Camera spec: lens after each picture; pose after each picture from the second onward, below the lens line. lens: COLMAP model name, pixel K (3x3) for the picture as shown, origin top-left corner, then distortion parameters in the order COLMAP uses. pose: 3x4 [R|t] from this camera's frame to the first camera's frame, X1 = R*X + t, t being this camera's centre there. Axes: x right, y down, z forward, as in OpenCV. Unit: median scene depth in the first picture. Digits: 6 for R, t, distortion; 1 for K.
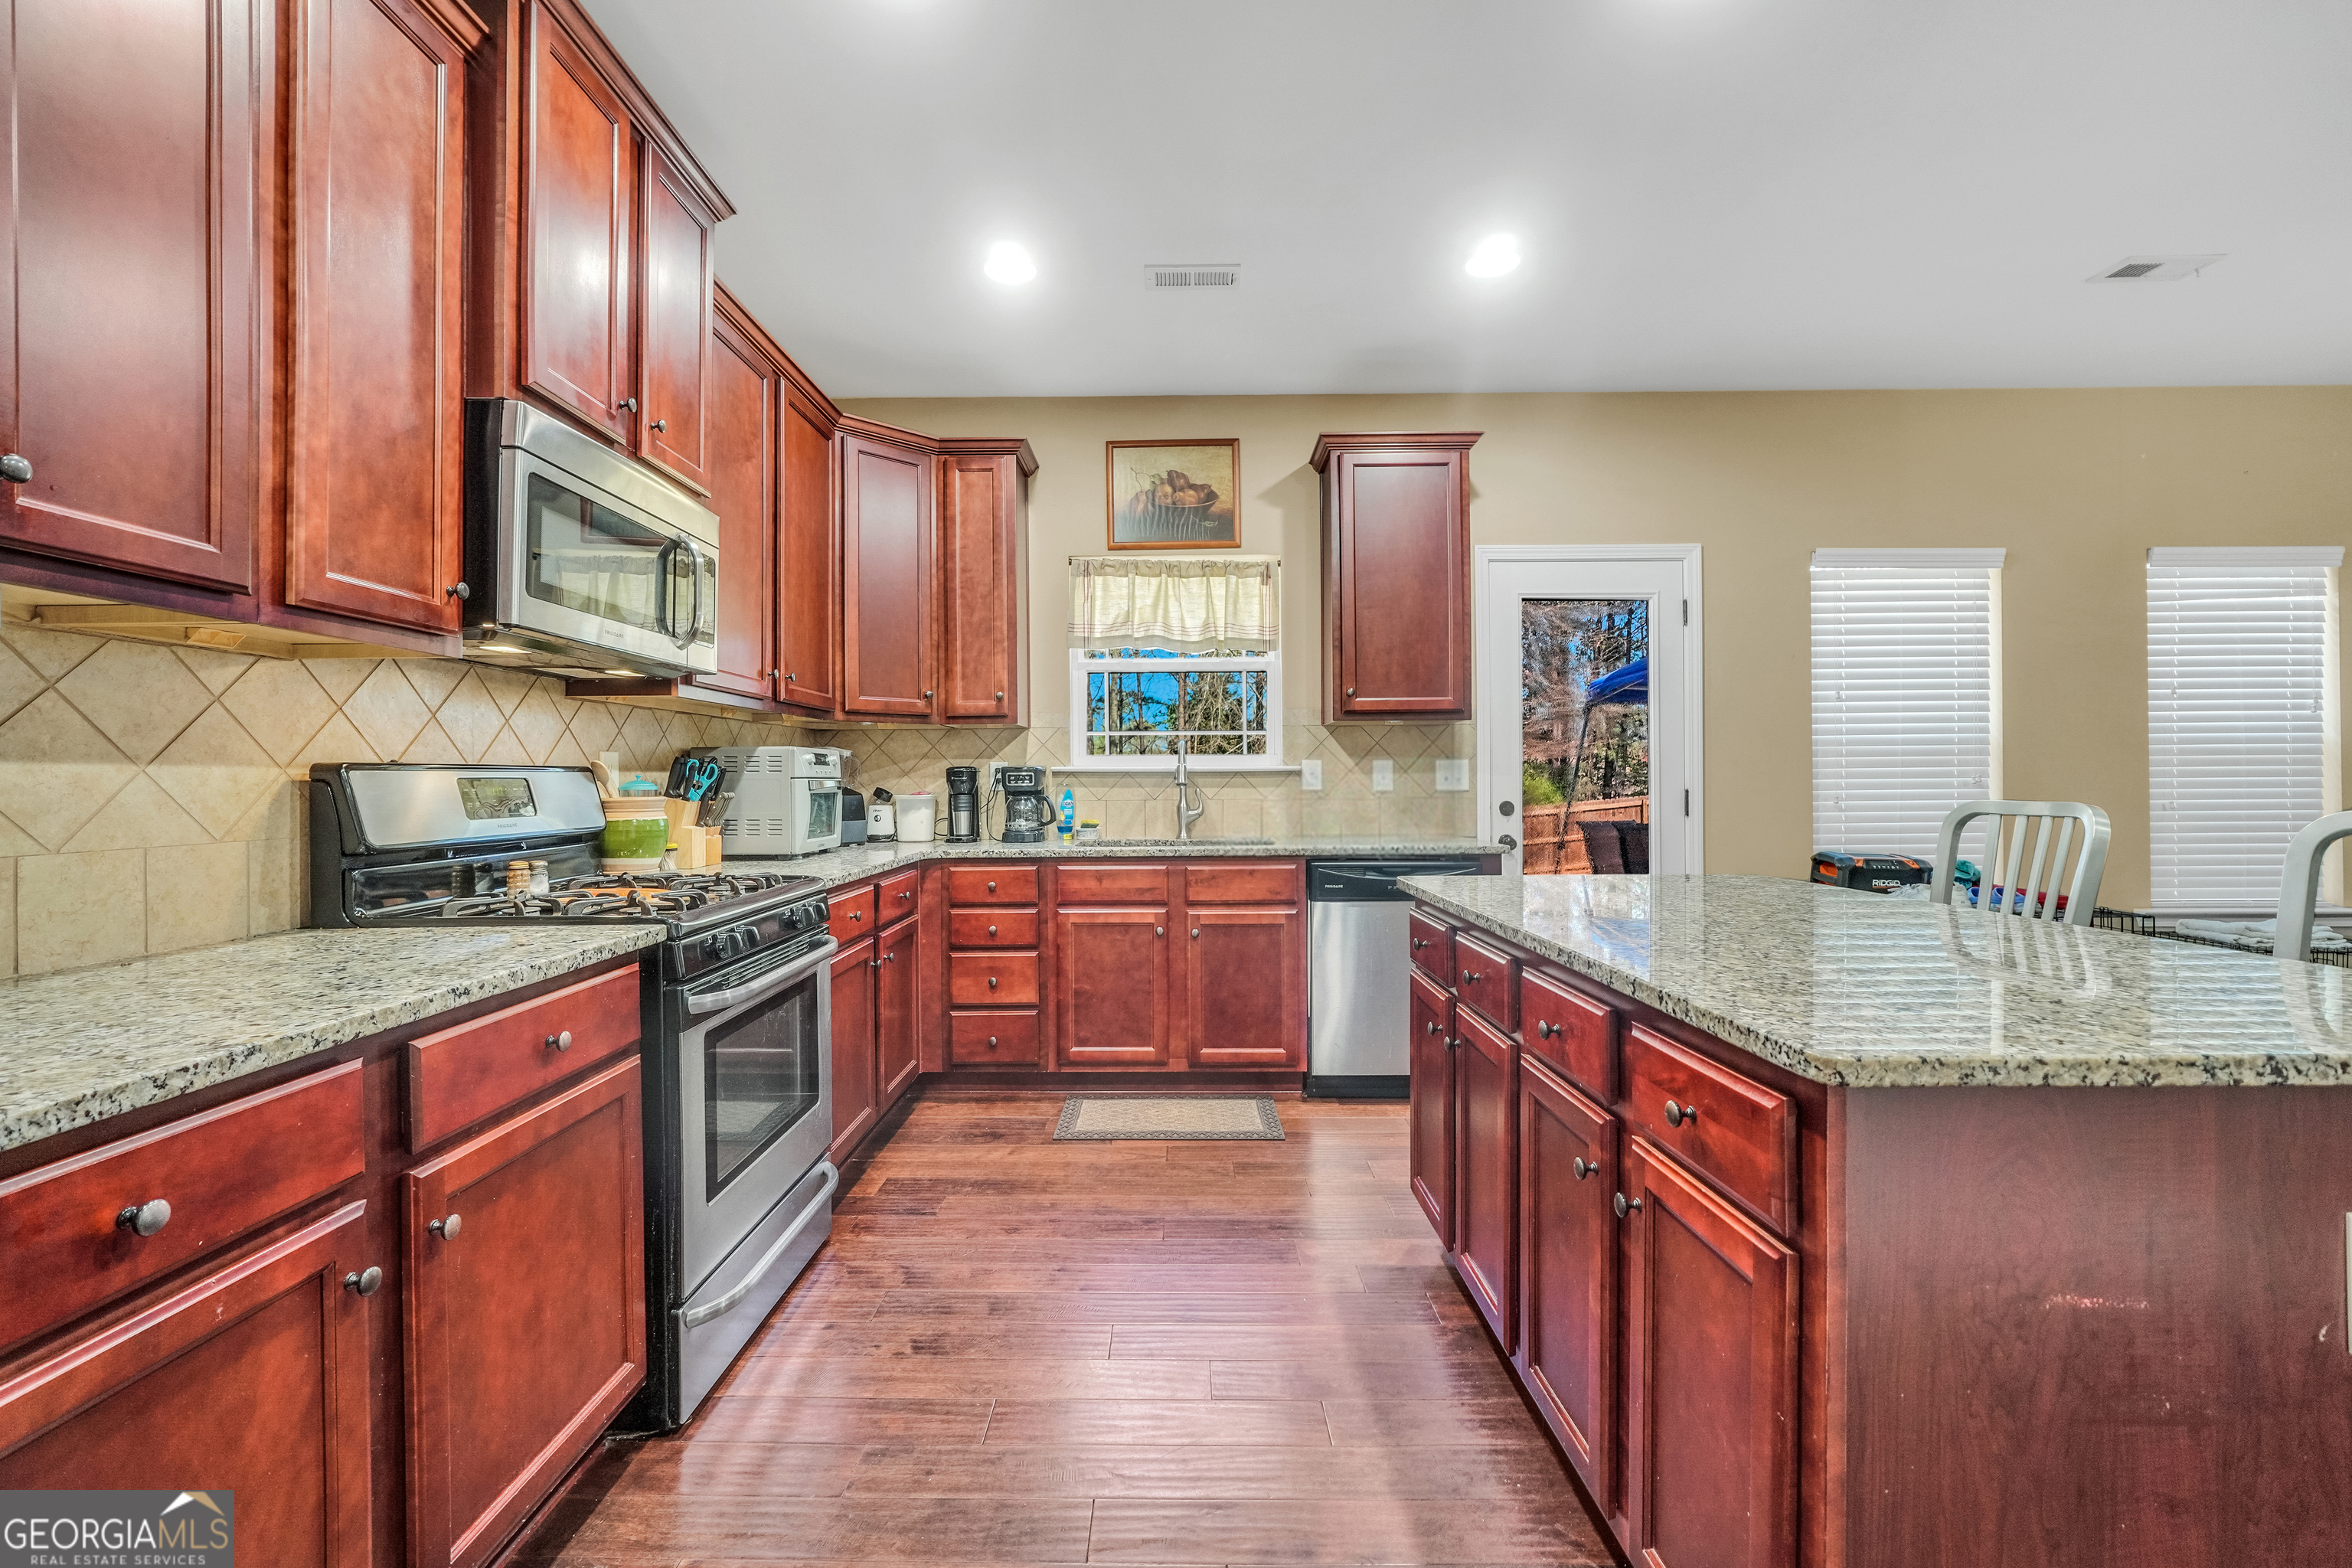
lens RADIAL K [[985.8, 0, 1158.2], [0, 985.8, 774.5], [0, 0, 1]] dist [-0.019960, 0.007243]
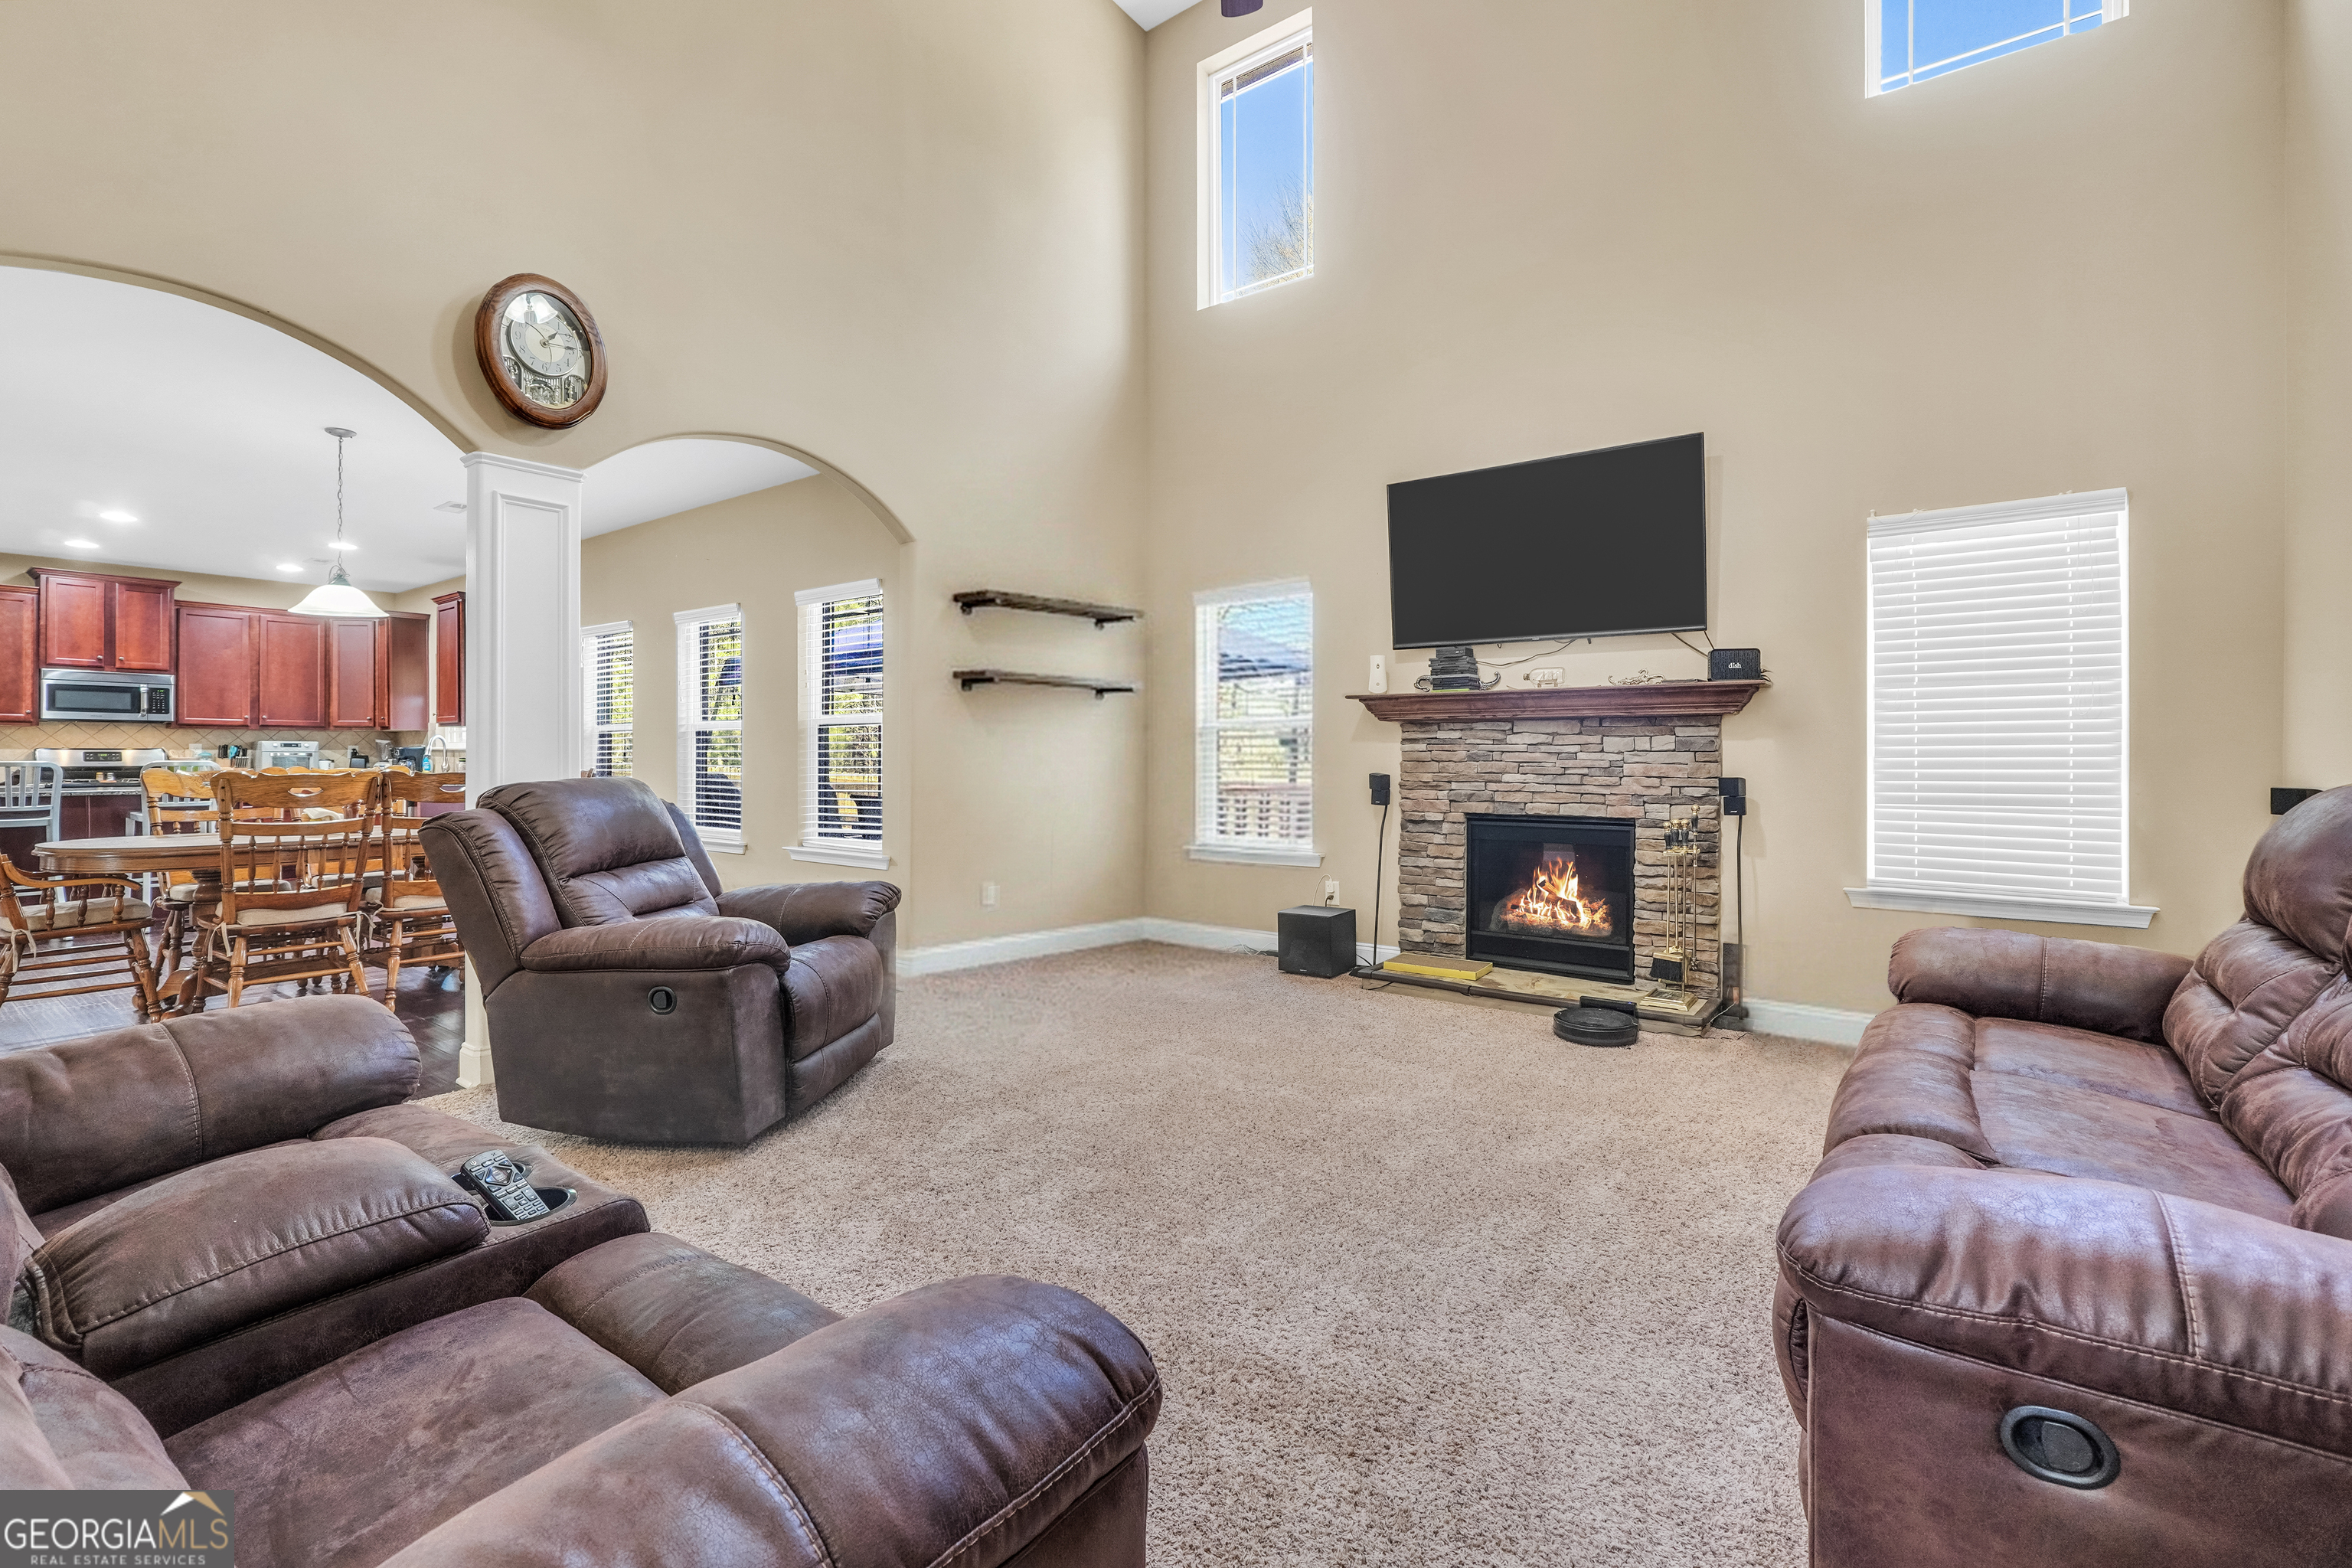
lens RADIAL K [[985.8, 0, 1168.9], [0, 985.8, 764.3], [0, 0, 1]] dist [-0.019960, 0.007243]
pose [[0.825604, 0.015625, -0.564033, 2.809167], [-0.006204, 0.999807, 0.018616, -0.024693], [0.564215, -0.011870, 0.825542, 0.096440]]
